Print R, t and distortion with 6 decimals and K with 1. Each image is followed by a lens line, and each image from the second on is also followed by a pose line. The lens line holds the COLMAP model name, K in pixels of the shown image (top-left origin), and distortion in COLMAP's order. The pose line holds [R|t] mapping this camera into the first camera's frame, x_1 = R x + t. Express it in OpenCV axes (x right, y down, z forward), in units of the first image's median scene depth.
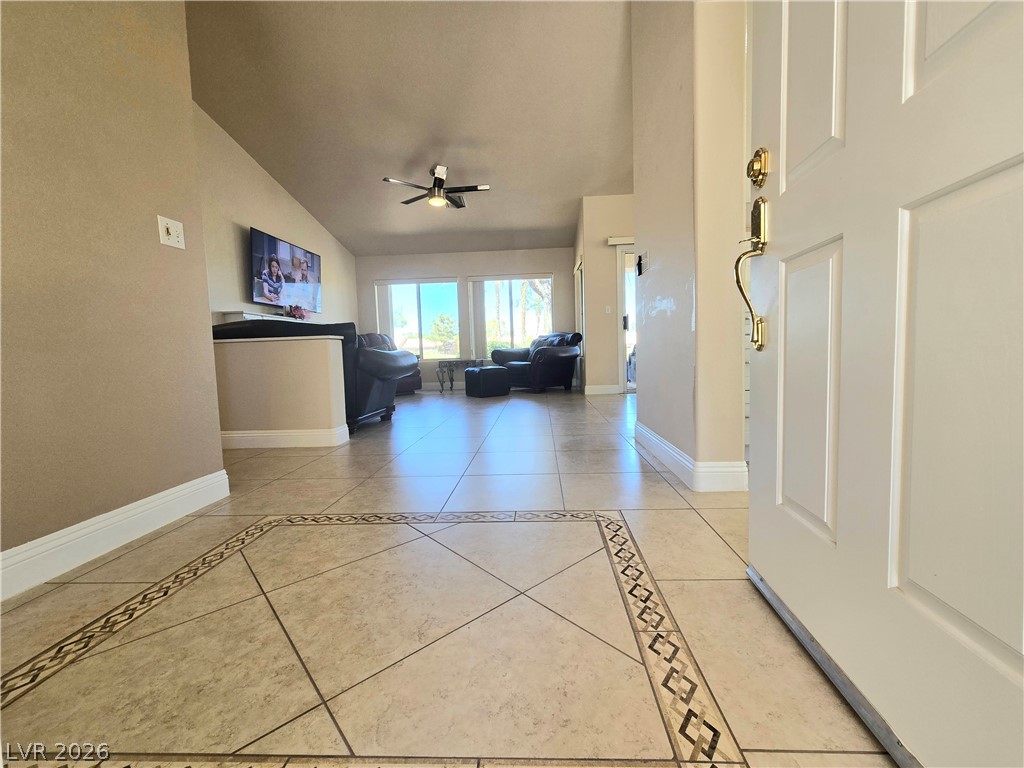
lens RADIAL K [[422.9, 0, 518.4], [0, 422.9, 381.1], [0, 0, 1]] dist [-0.005926, 0.003263]
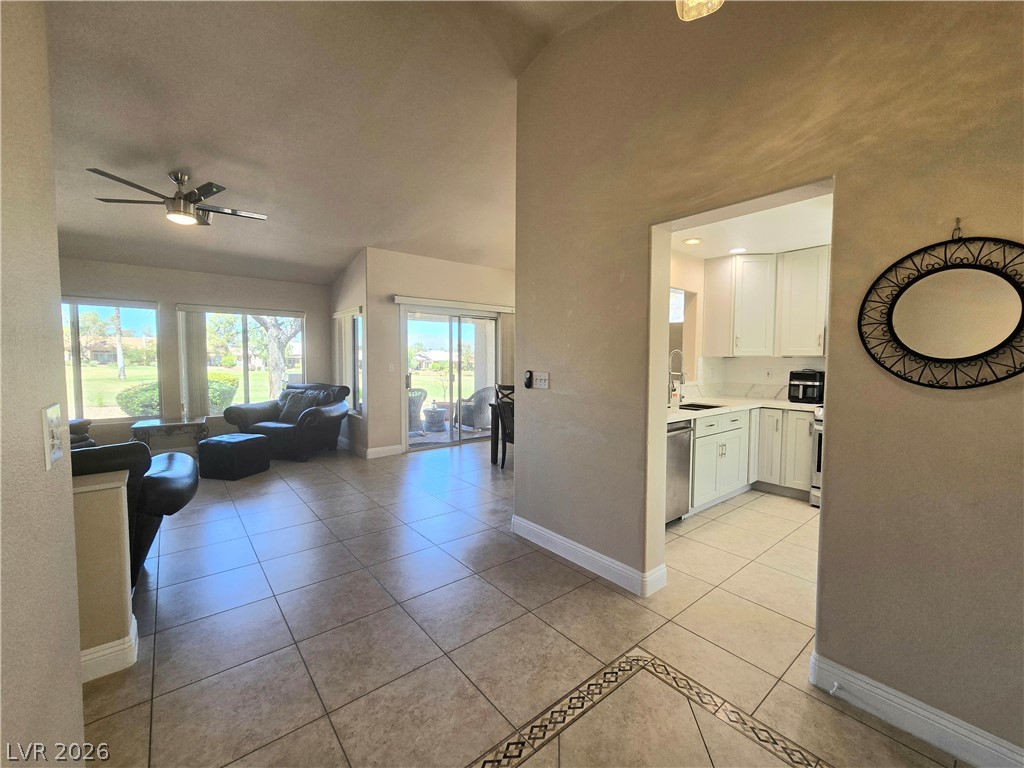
lens RADIAL K [[422.9, 0, 518.4], [0, 422.9, 381.1], [0, 0, 1]] dist [-0.005926, 0.003263]
pose [[0.739367, -0.000203, 0.673302, -0.218350], [0.018406, 0.999632, -0.019910, -0.112497], [-0.673051, 0.027114, 0.739099, 0.094032]]
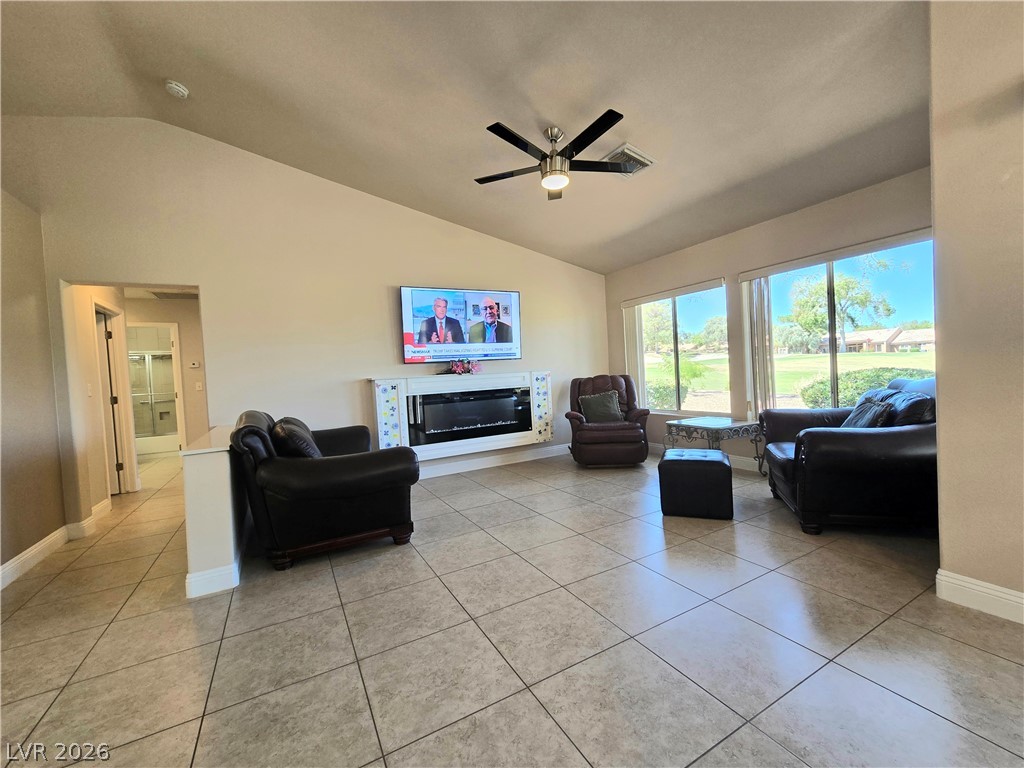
lens RADIAL K [[422.9, 0, 518.4], [0, 422.9, 381.1], [0, 0, 1]] dist [-0.005926, 0.003263]
pose [[0.532635, 0.018653, -0.846139, 0.257005], [-0.021717, 0.999729, 0.008368, -0.126715], [0.846066, 0.013918, 0.532896, 0.559112]]
